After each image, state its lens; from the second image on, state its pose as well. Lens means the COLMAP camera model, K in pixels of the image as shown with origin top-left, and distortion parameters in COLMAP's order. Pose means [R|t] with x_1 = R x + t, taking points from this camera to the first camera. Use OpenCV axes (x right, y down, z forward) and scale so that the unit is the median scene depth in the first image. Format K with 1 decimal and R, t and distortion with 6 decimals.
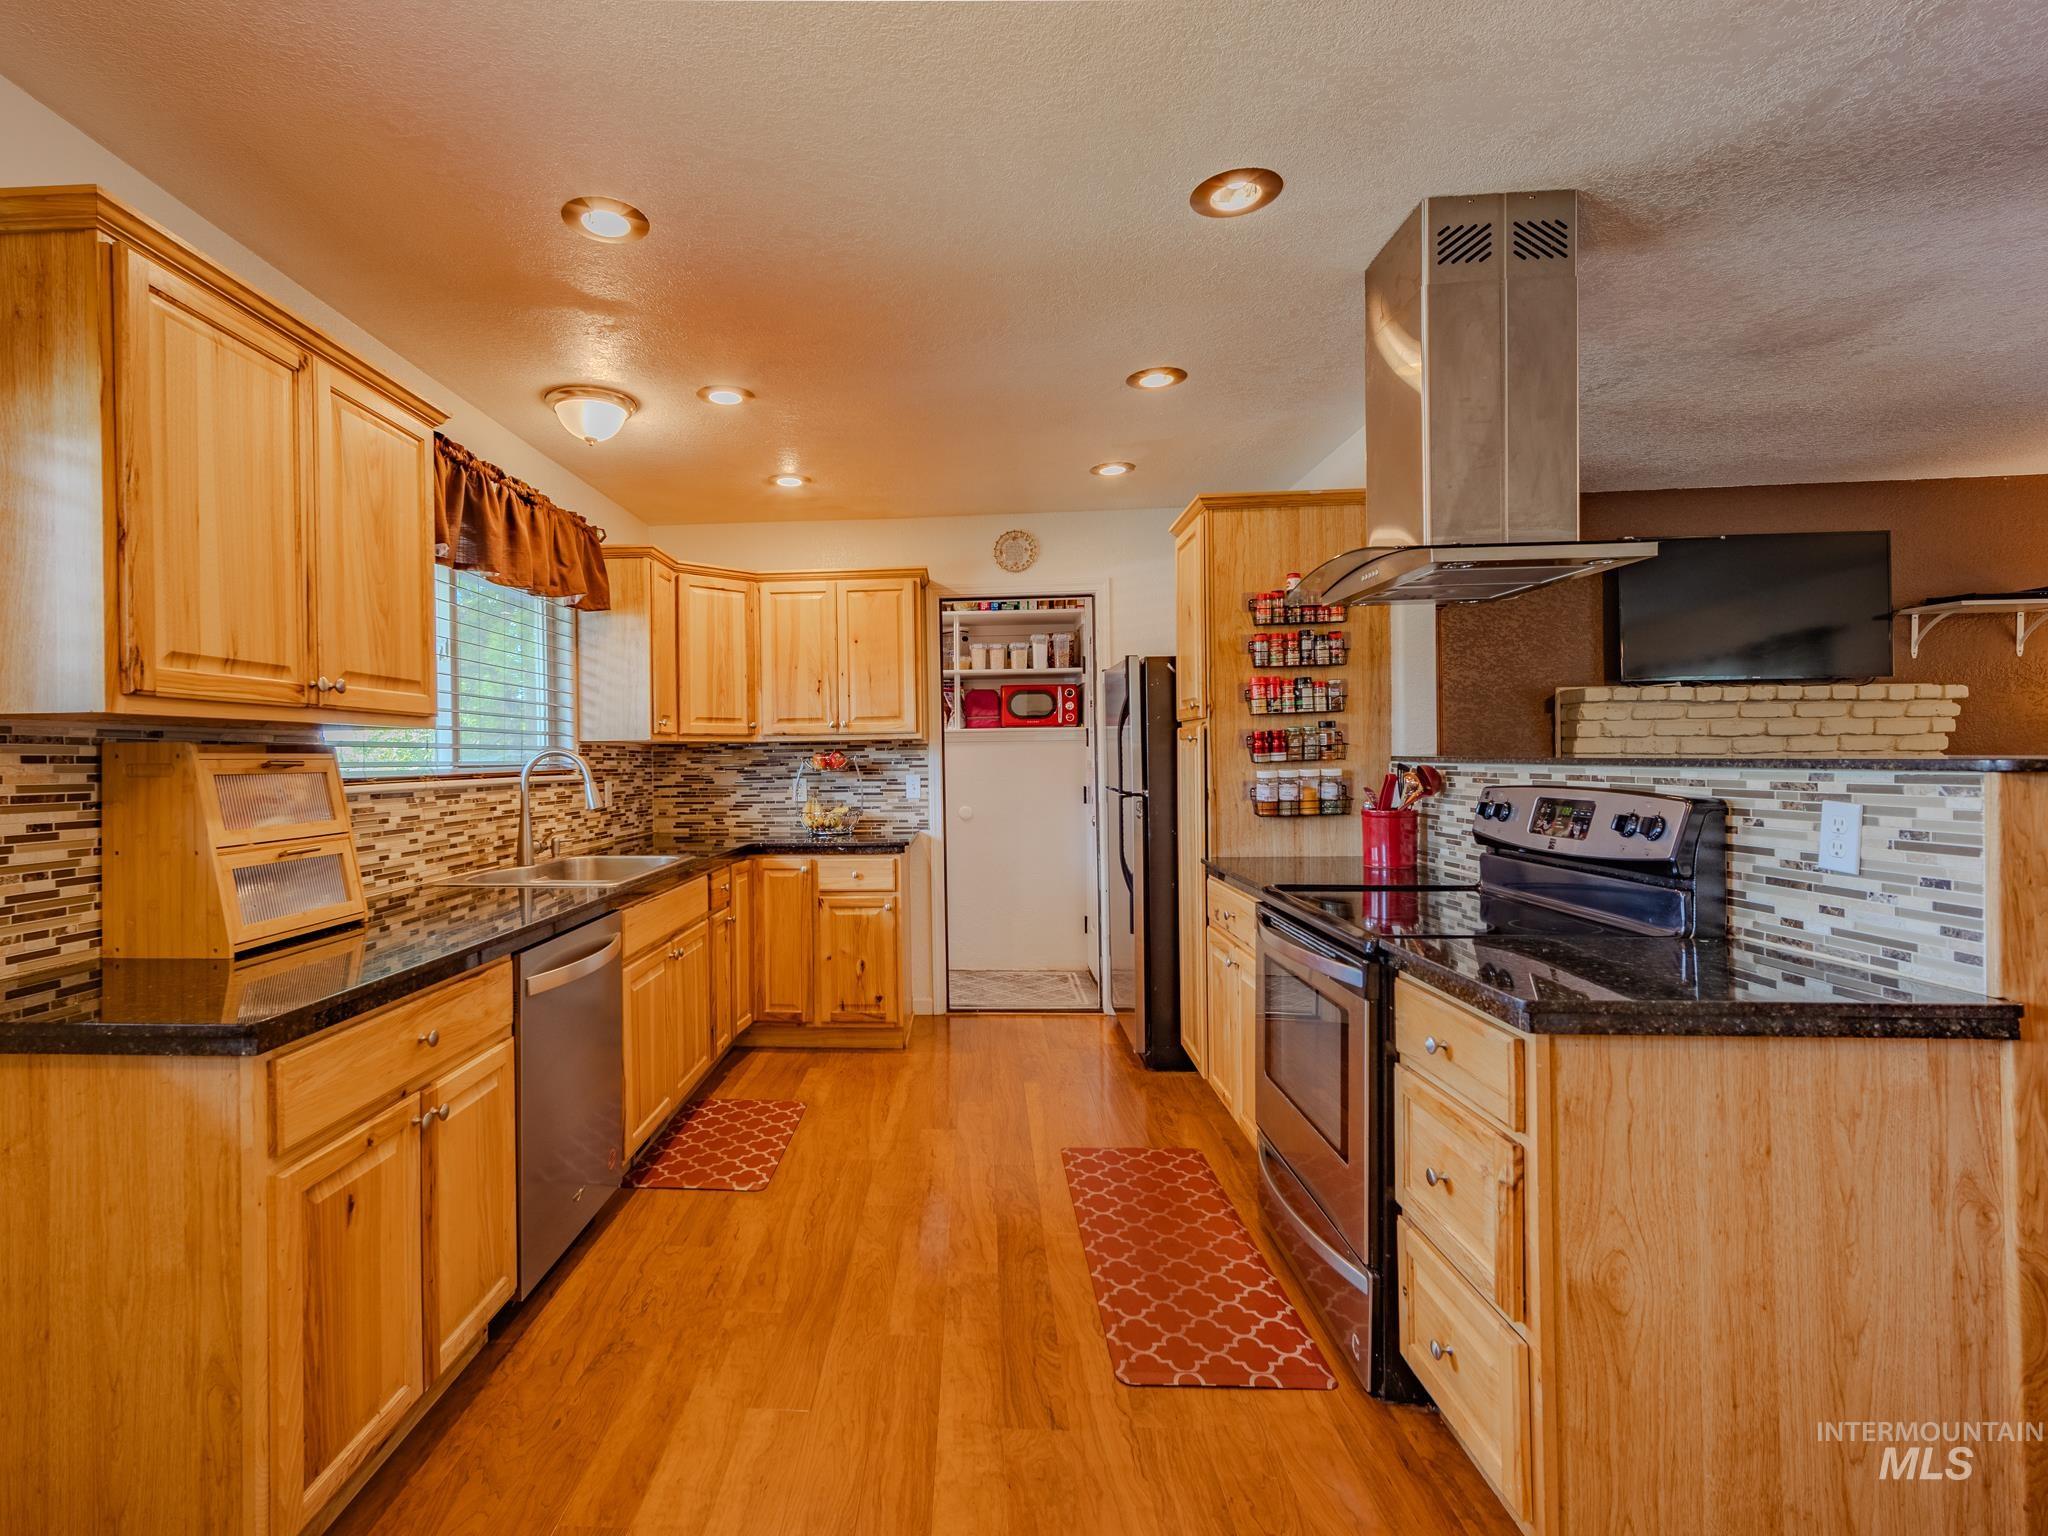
lens RADIAL K [[984.2, 0, 903.8], [0, 984.2, 761.9], [0, 0, 1]] dist [-0.004007, 0.008121]
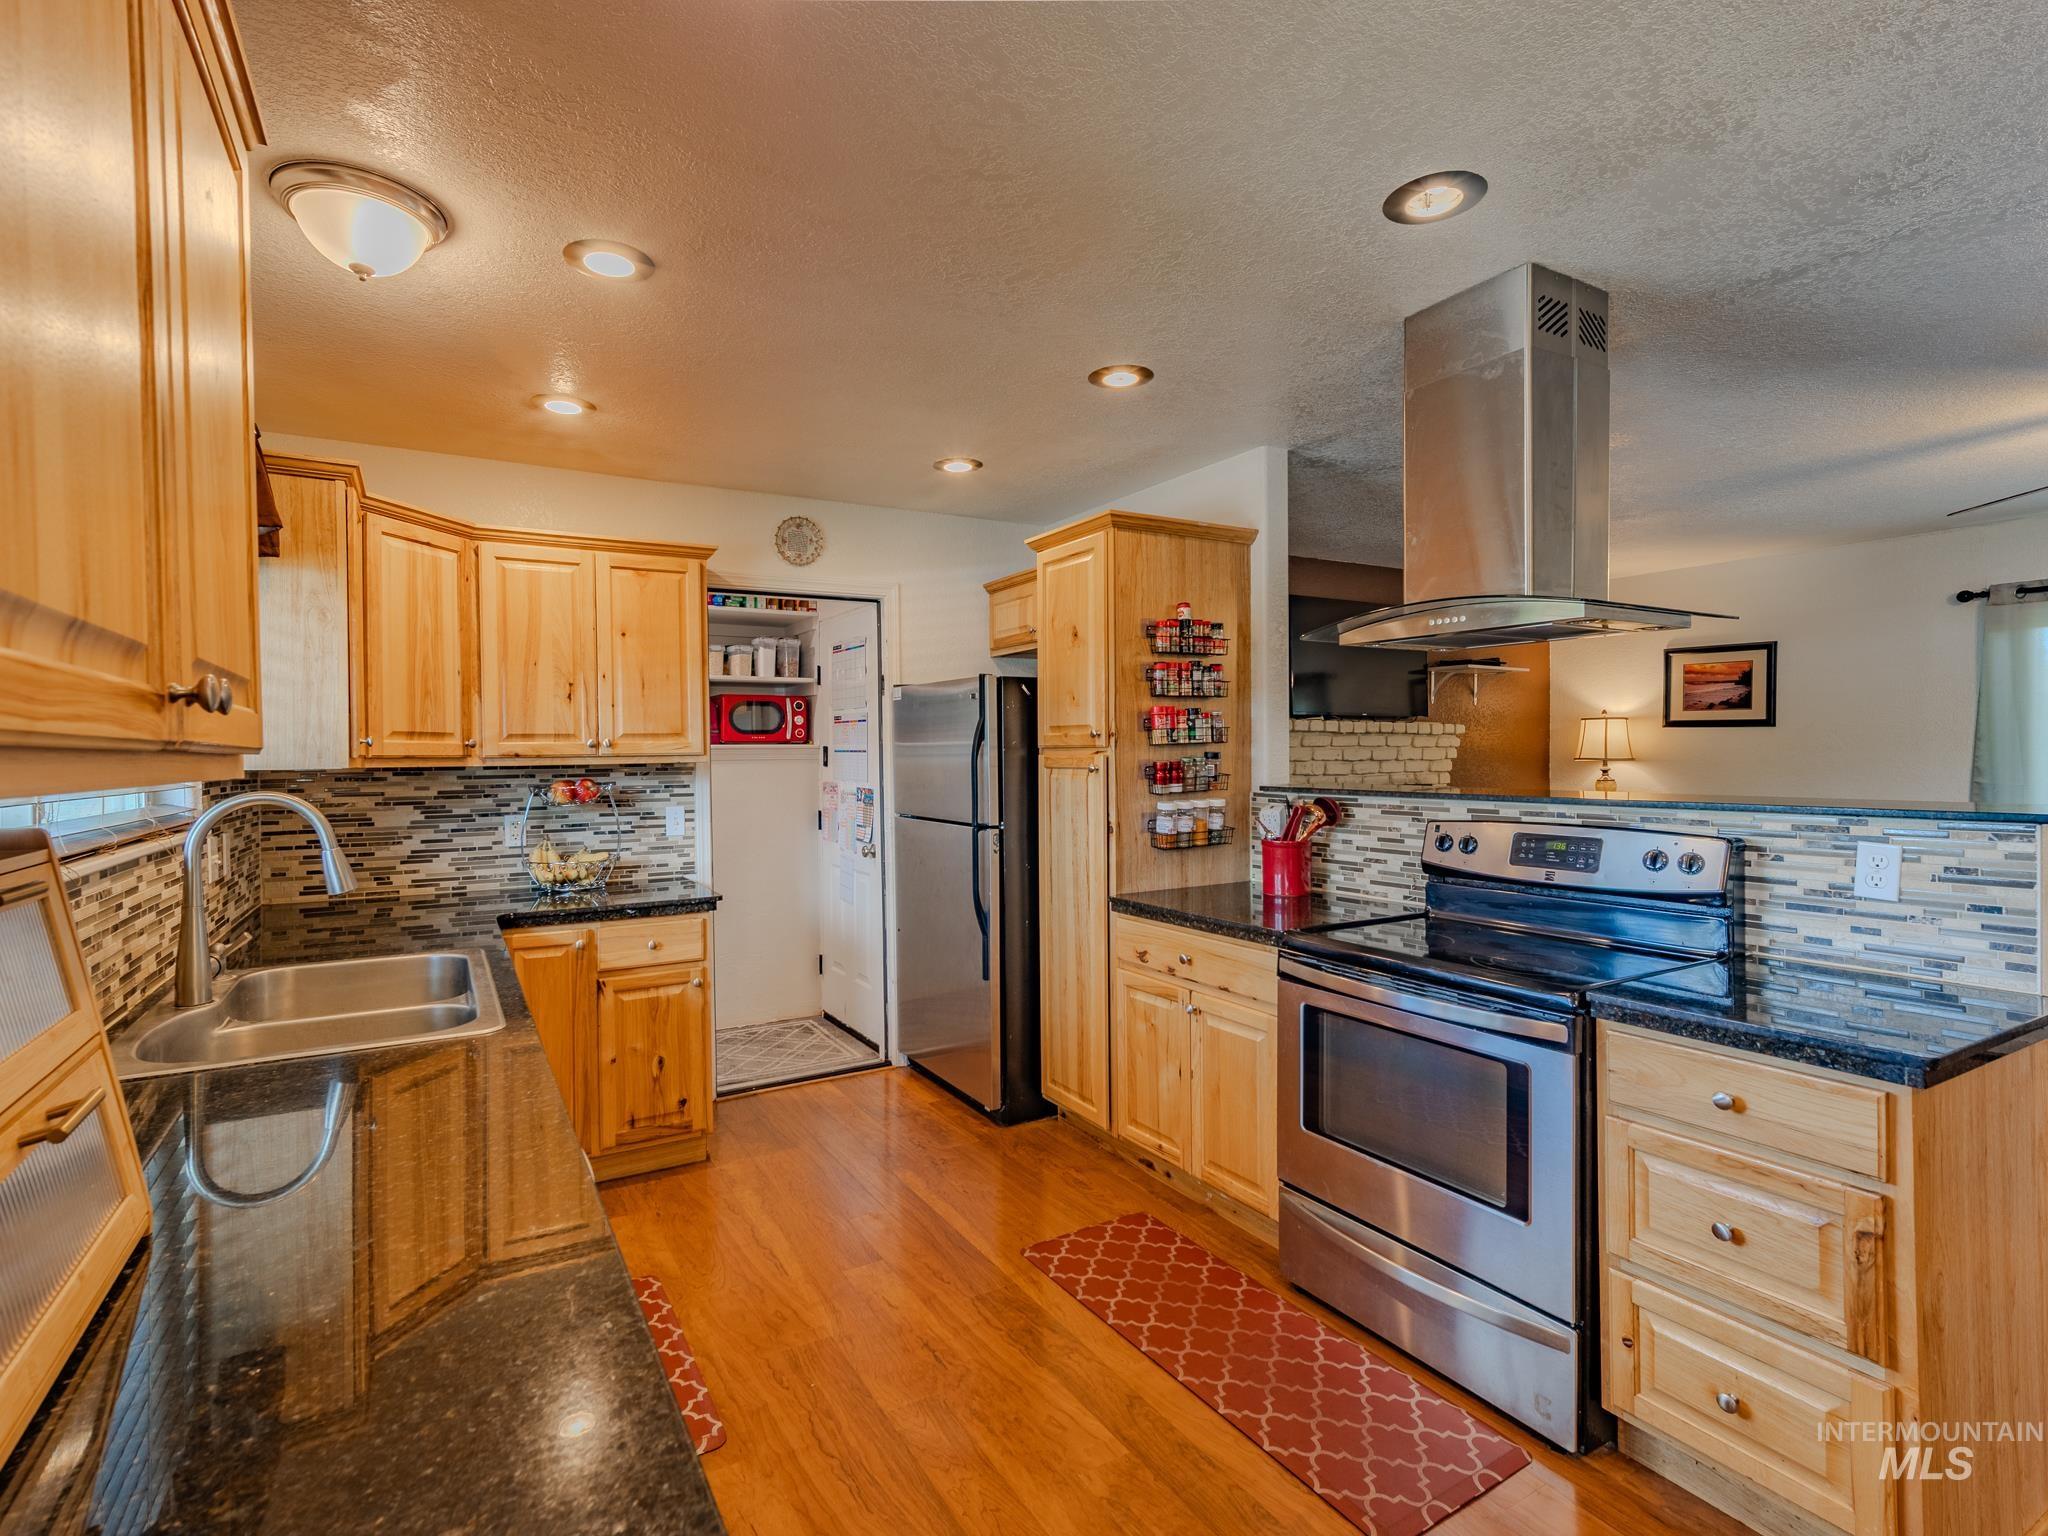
lens RADIAL K [[984.6, 0, 994.3], [0, 984.6, 762.2], [0, 0, 1]] dist [-0.004358, 0.008833]
pose [[0.828774, -0.000079, 0.559584, -0.320650], [0.001760, 0.999995, -0.002465, -0.028869], [-0.559581, 0.003028, 0.828770, 0.285937]]
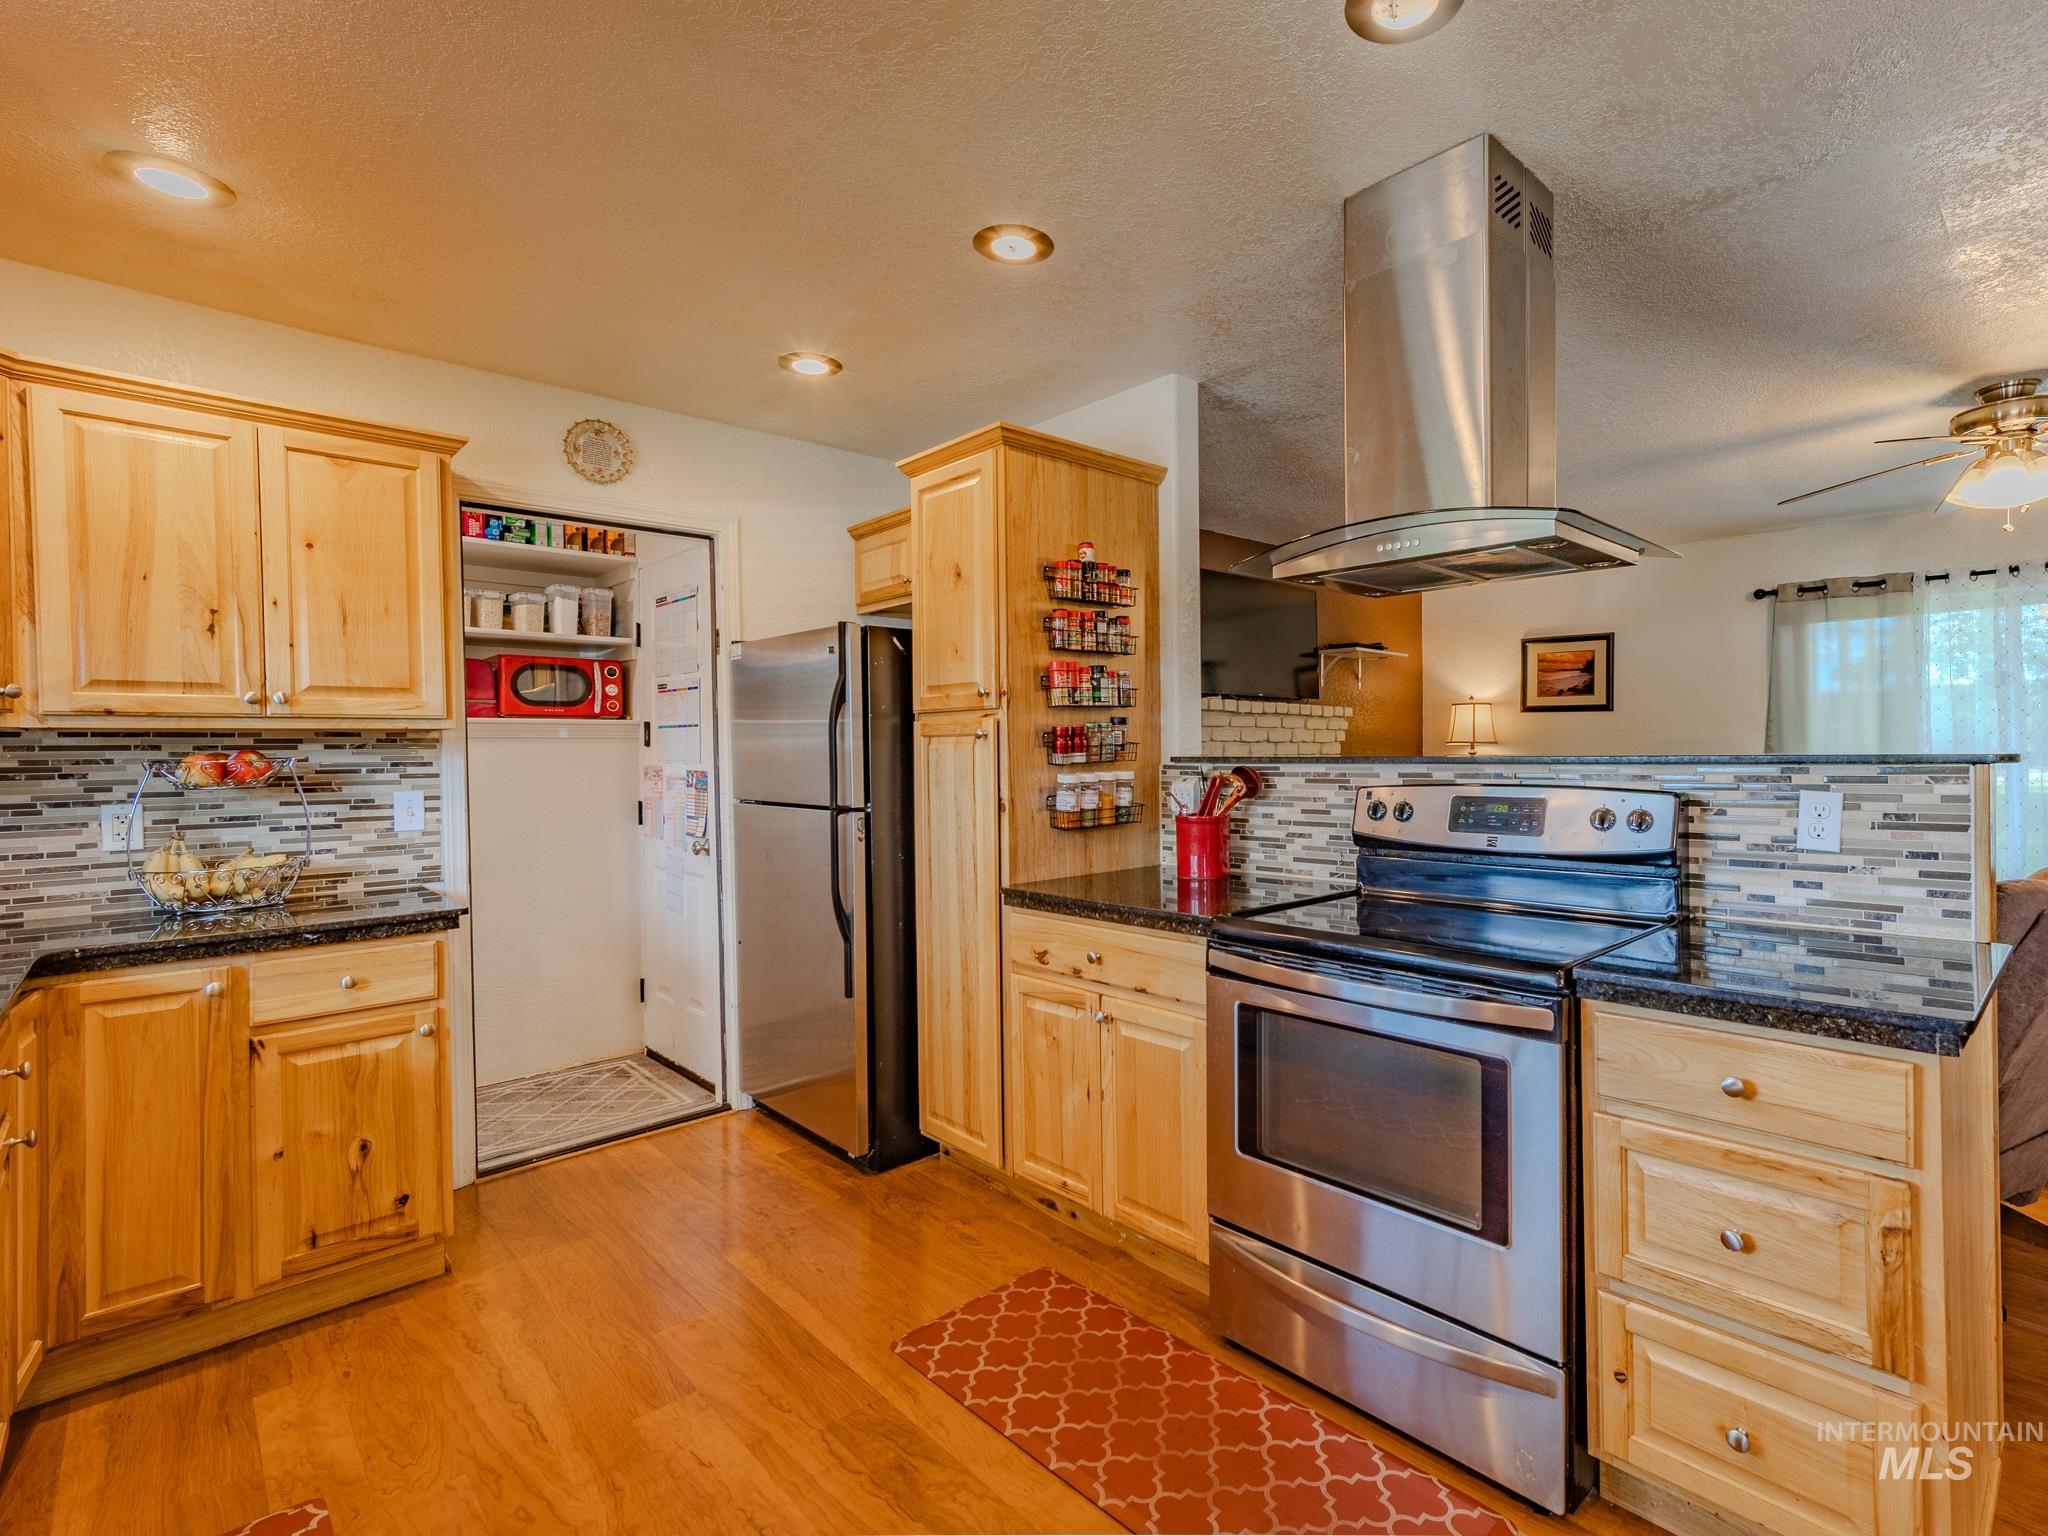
lens RADIAL K [[984.4, 0, 1151.3], [0, 984.4, 760.0], [0, 0, 1]] dist [-0.004376, 0.008222]
pose [[0.645490, -0.001191, 0.763768, -0.221404], [0.007629, 0.999959, -0.004889, 0.001297], [-0.763731, 0.008982, 0.645472, 0.410150]]
